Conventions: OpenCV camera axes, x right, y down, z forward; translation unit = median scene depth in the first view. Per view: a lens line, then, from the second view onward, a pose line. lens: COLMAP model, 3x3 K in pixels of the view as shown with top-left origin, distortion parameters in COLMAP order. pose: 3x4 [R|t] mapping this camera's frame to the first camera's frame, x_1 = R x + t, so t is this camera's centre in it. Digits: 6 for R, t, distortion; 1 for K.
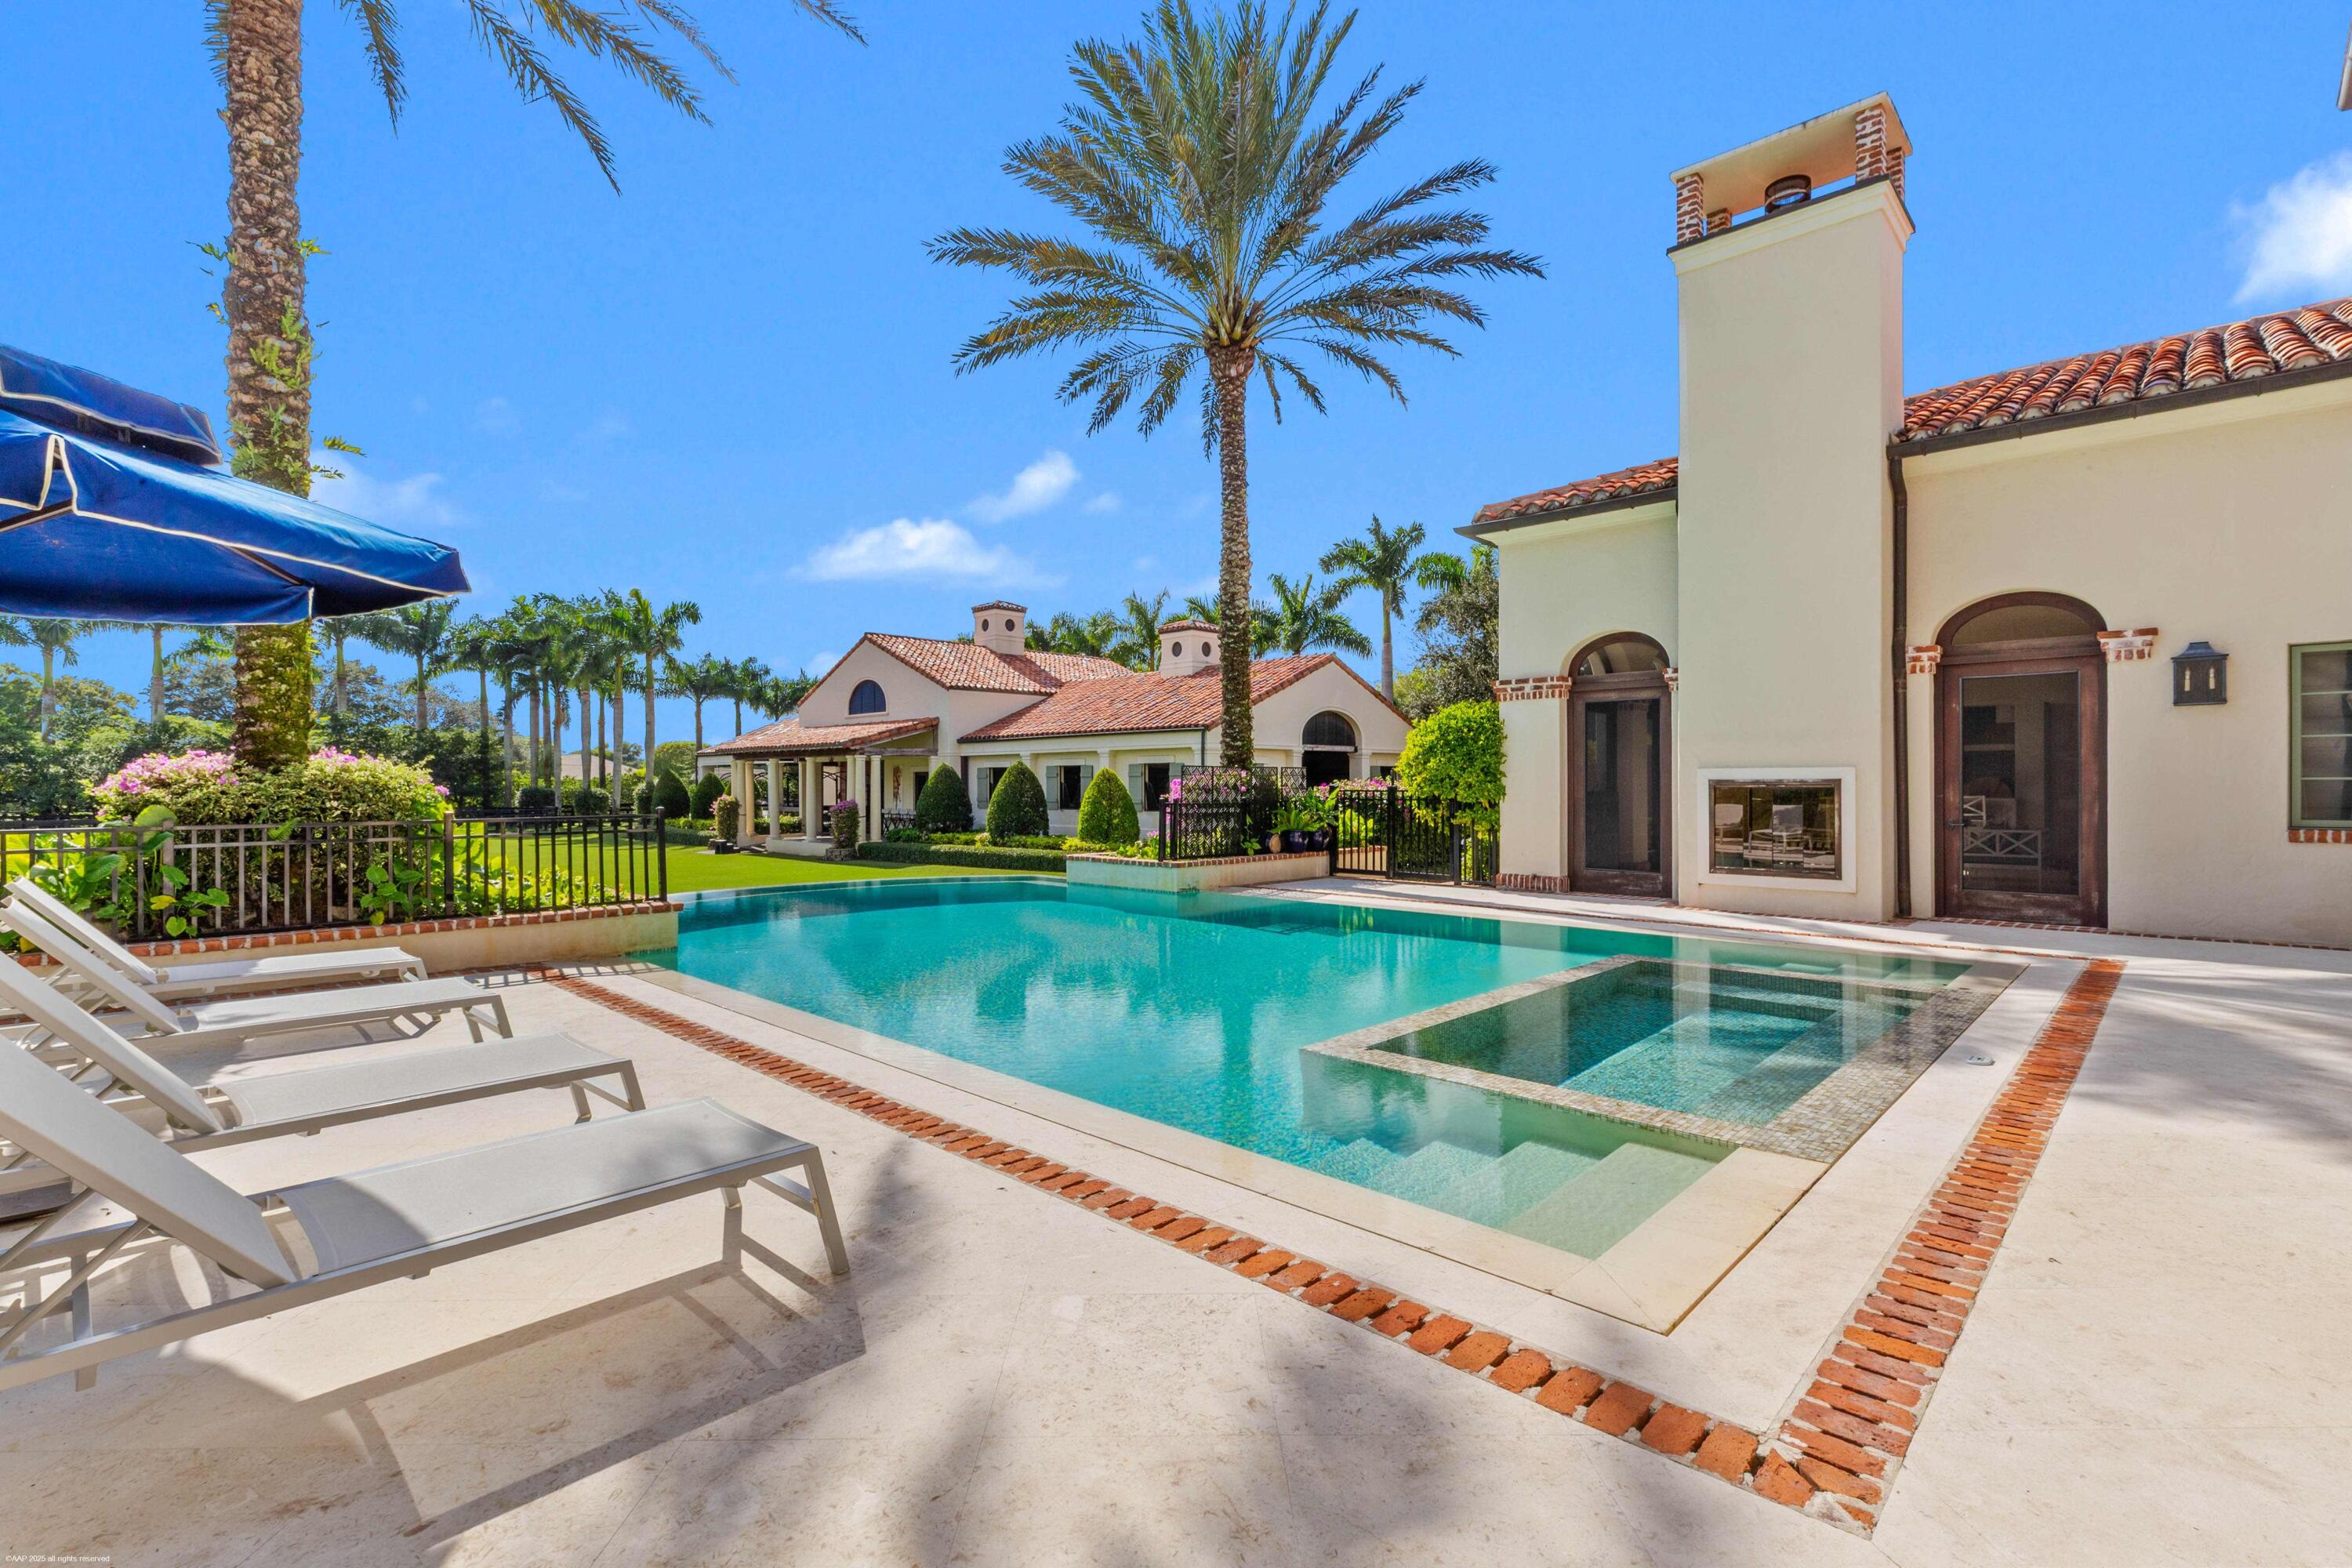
lens RADIAL K [[1065.6, 0, 1175.3], [0, 1065.6, 780.0], [0, 0, 1]] dist [0.005241, 0.000487]
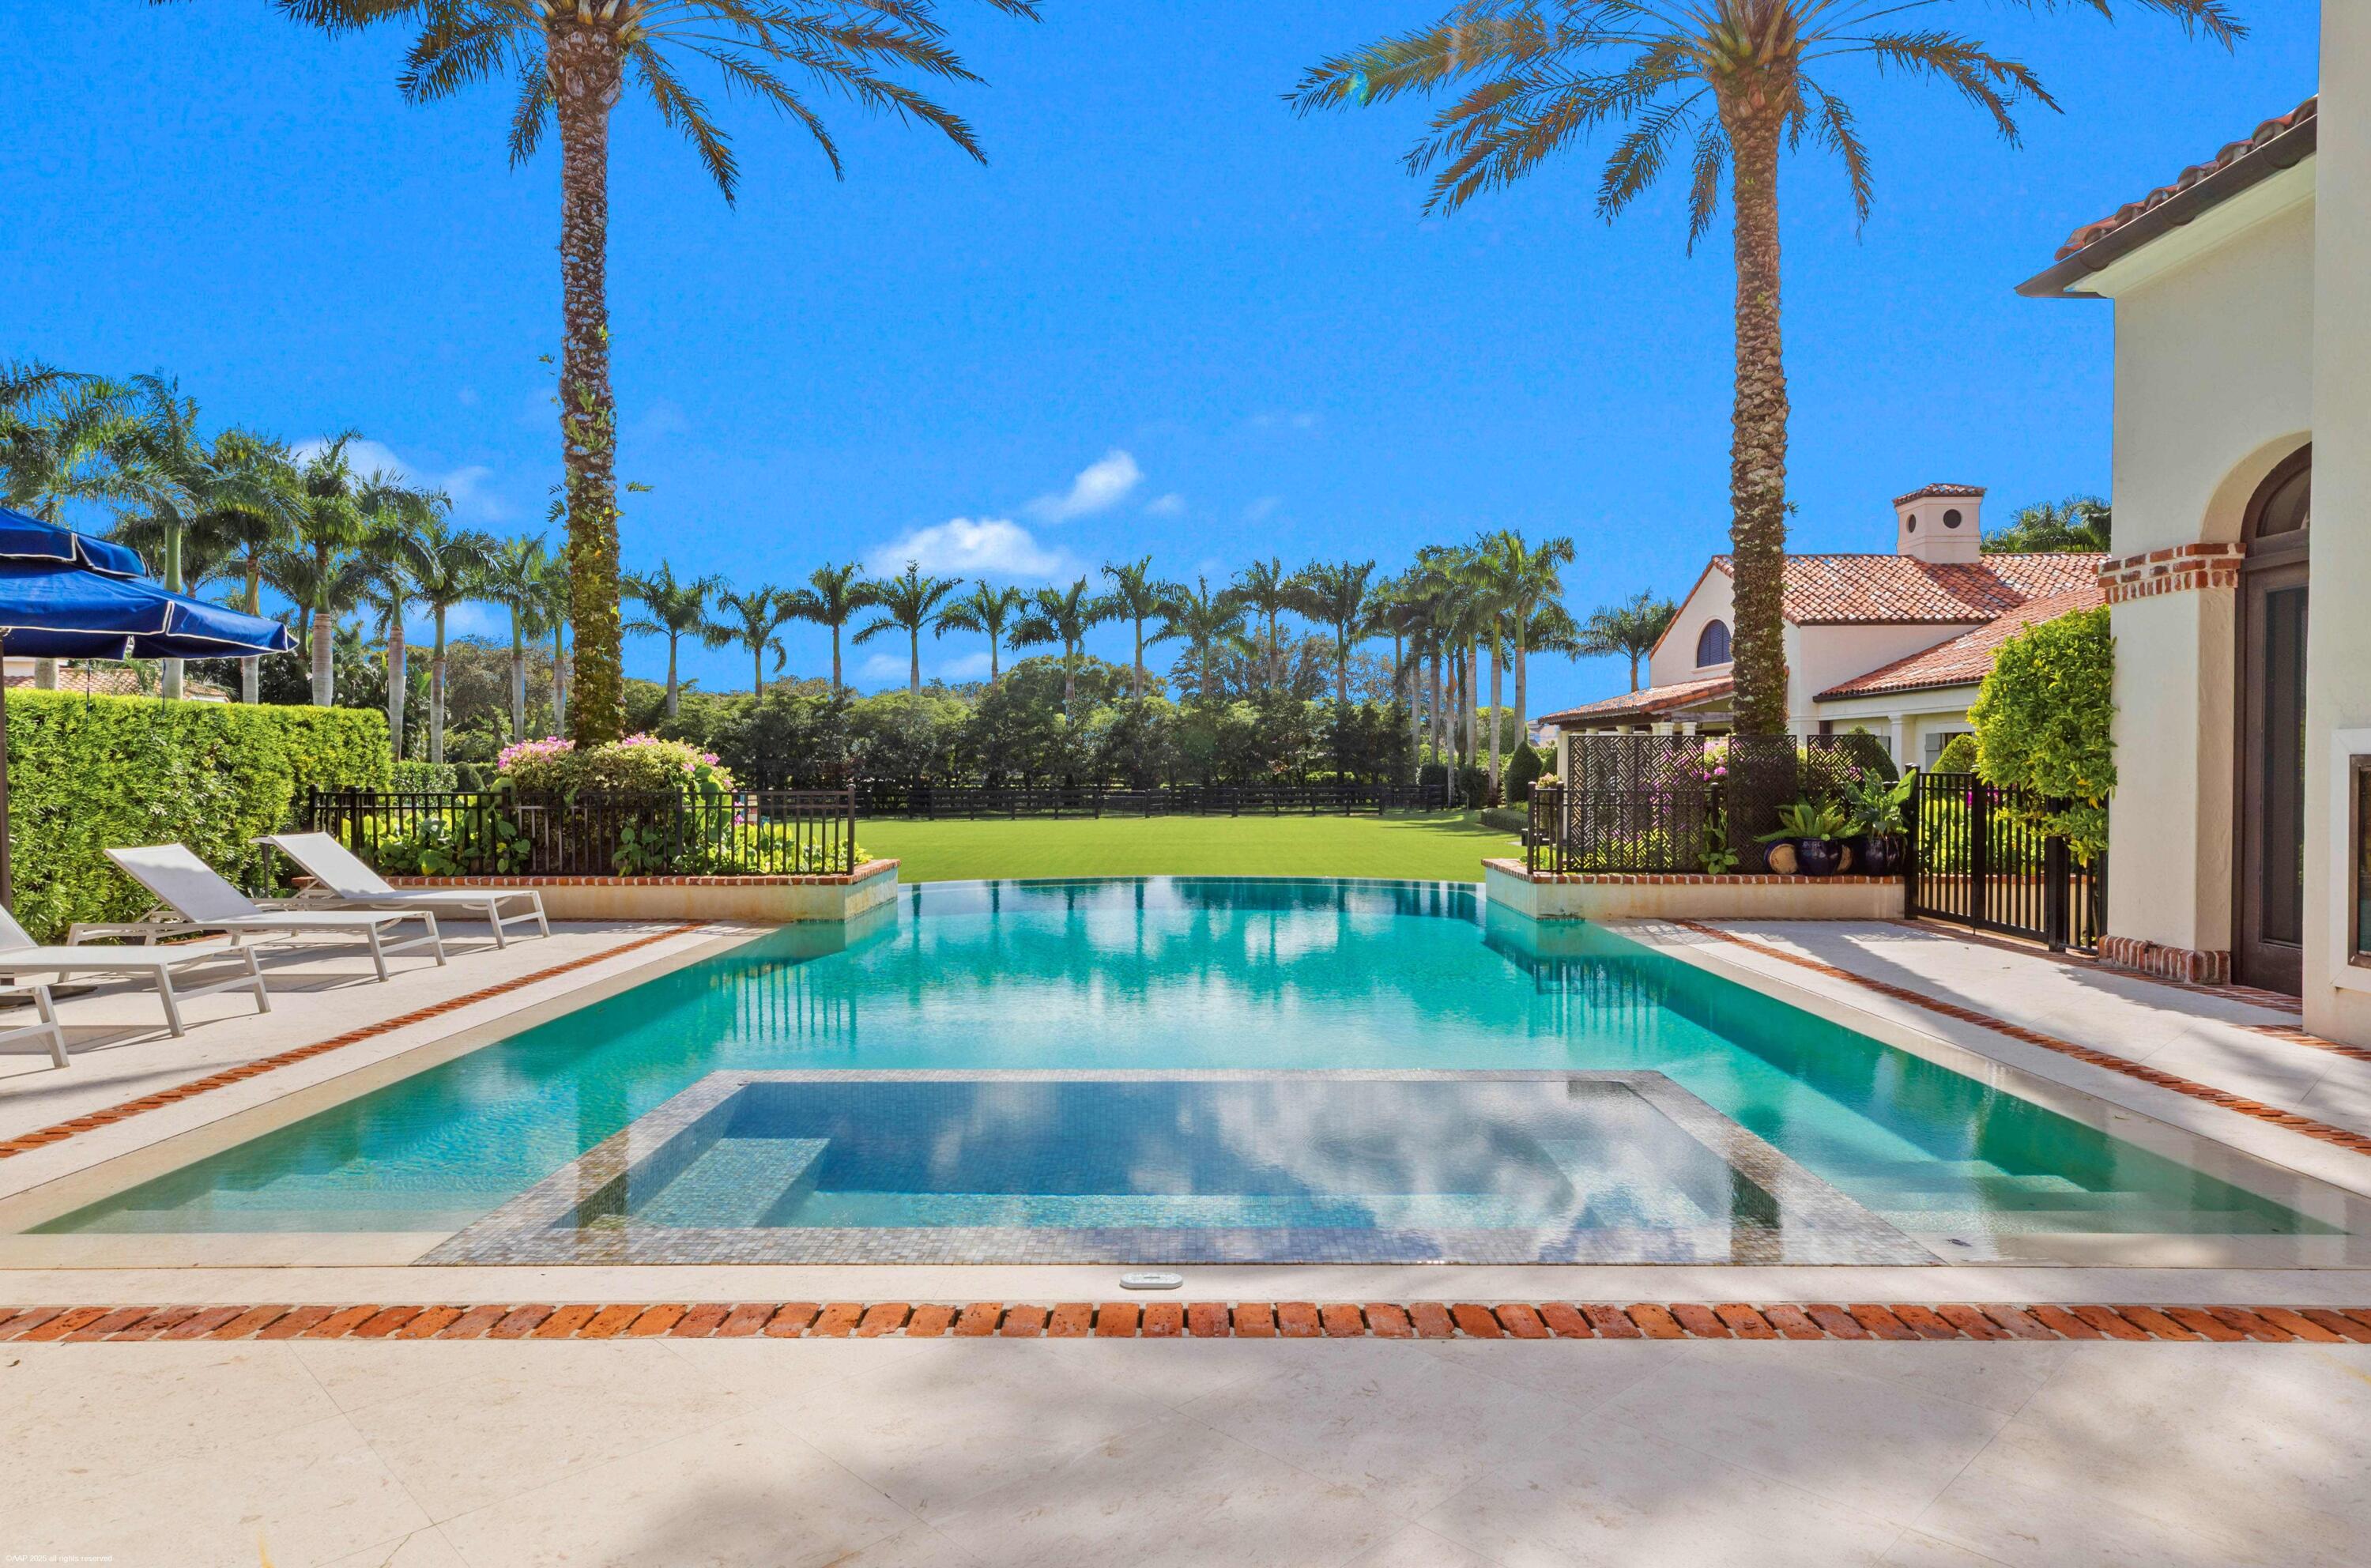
lens RADIAL K [[1394.4, 0, 1183.3], [0, 1394.4, 787.0], [0, 0, 1]] dist [0.007905, 0.004738]
pose [[0.686007, 0.014723, -0.727446, 0.471939], [0.002050, 0.999752, 0.022168, -0.000782], [0.727592, -0.016699, 0.685807, 0.199023]]
